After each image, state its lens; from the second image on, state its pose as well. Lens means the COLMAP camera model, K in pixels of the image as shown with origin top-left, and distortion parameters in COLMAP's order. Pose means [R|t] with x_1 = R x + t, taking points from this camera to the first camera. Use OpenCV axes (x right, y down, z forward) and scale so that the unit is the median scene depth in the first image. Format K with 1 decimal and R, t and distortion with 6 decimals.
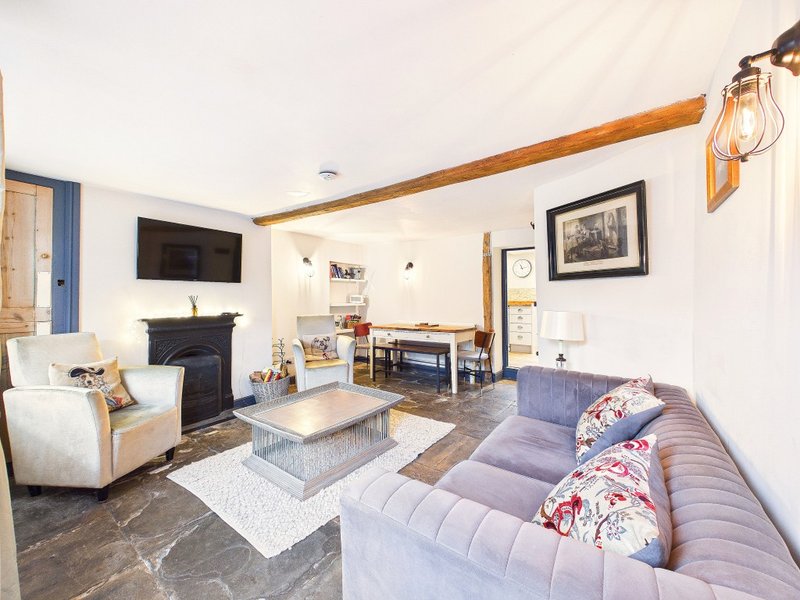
lens RADIAL K [[318.2, 0, 400.9], [0, 318.2, 294.4], [0, 0, 1]] dist [-0.000716, -0.000056]
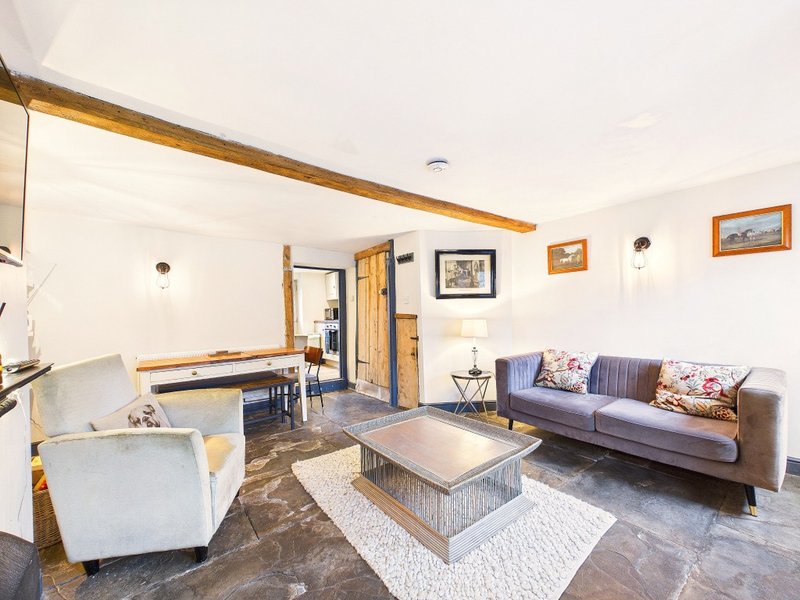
lens RADIAL K [[318.2, 0, 395.9], [0, 318.2, 317.5], [0, 0, 1]] dist [-0.000716, -0.000056]
pose [[0.276400, -0.011735, 0.960971, -0.996321], [0.013972, 0.999869, 0.008192, 0.025714], [-0.960941, 0.011163, 0.276527, 0.811578]]
